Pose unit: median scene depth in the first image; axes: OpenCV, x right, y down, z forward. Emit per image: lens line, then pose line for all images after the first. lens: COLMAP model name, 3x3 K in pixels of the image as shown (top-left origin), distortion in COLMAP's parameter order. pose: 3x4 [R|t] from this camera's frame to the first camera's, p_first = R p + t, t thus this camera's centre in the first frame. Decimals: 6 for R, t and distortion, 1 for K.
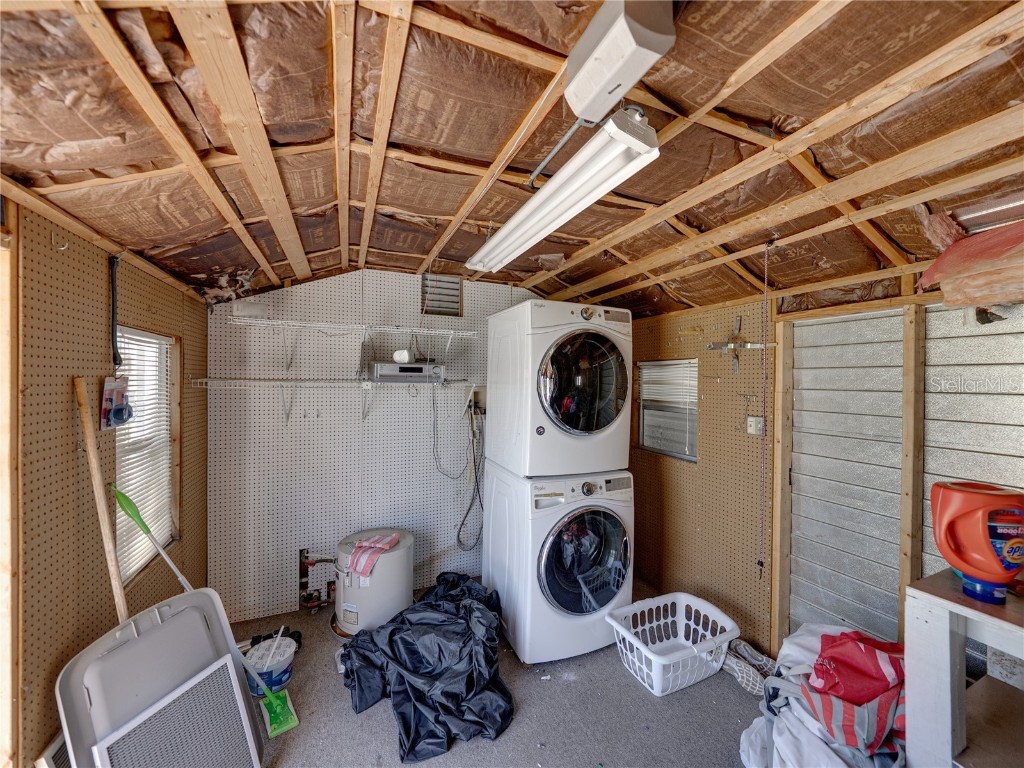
lens RADIAL K [[393.4, 0, 513.0], [0, 393.4, 383.1], [0, 0, 1]] dist [0.000096, -0.000098]
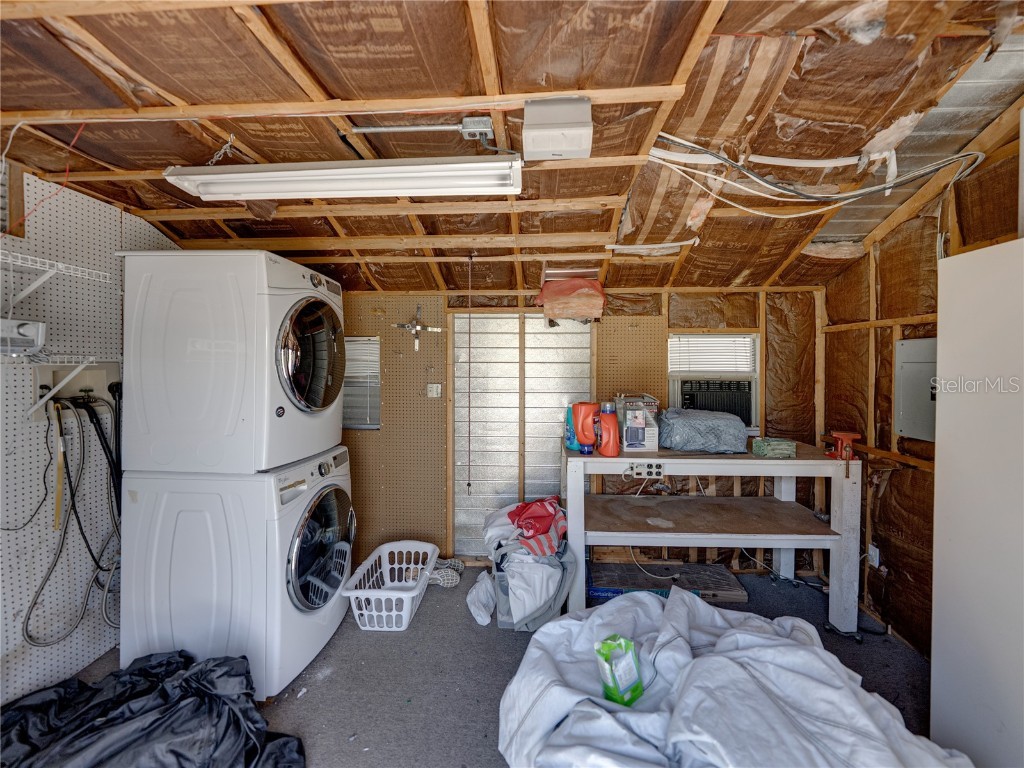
lens RADIAL K [[398.8, 0, 514.3], [0, 398.8, 368.2], [0, 0, 1]] dist [-0.000376, -0.000218]
pose [[0.450175, -0.013156, 0.892844, -0.462665], [0.006827, 0.999913, 0.011292, 0.022068], [-0.892914, 0.001012, 0.450225, 0.173184]]
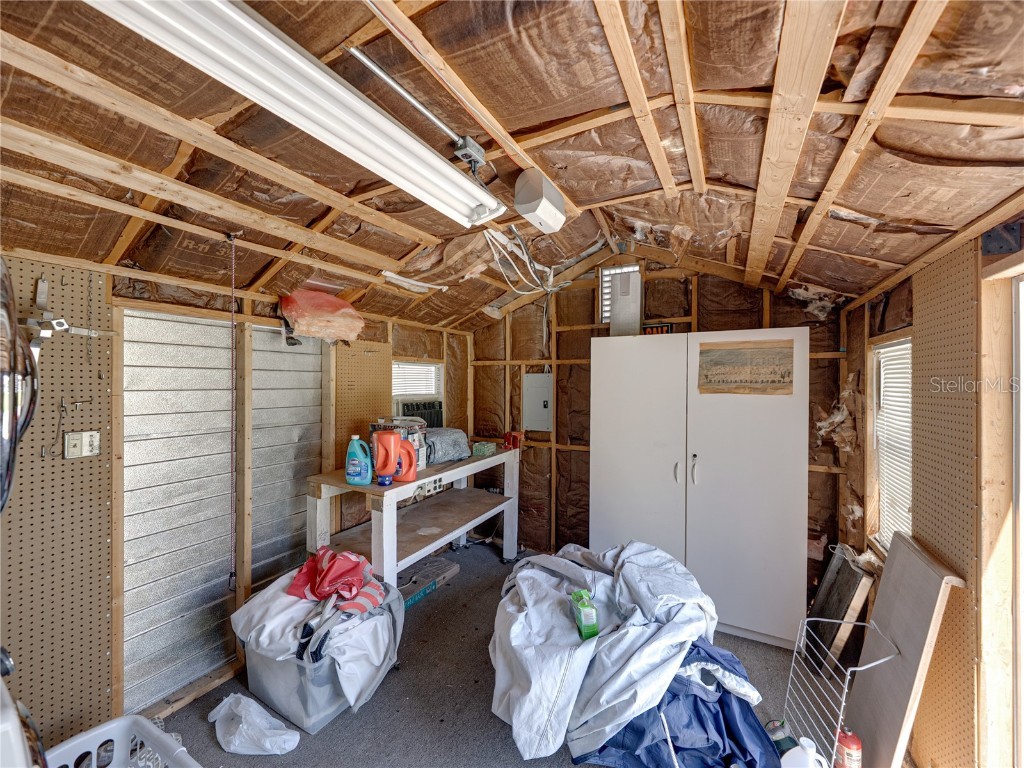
lens RADIAL K [[398.0, 0, 503.0], [0, 398.0, 381.7], [0, 0, 1]] dist [-0.000942, 0.000175]
pose [[-0.603079, -0.004326, 0.797670, -0.425921], [0.001691, 0.999976, 0.006702, -0.007969], [-0.797680, 0.005390, -0.603057, 0.862025]]
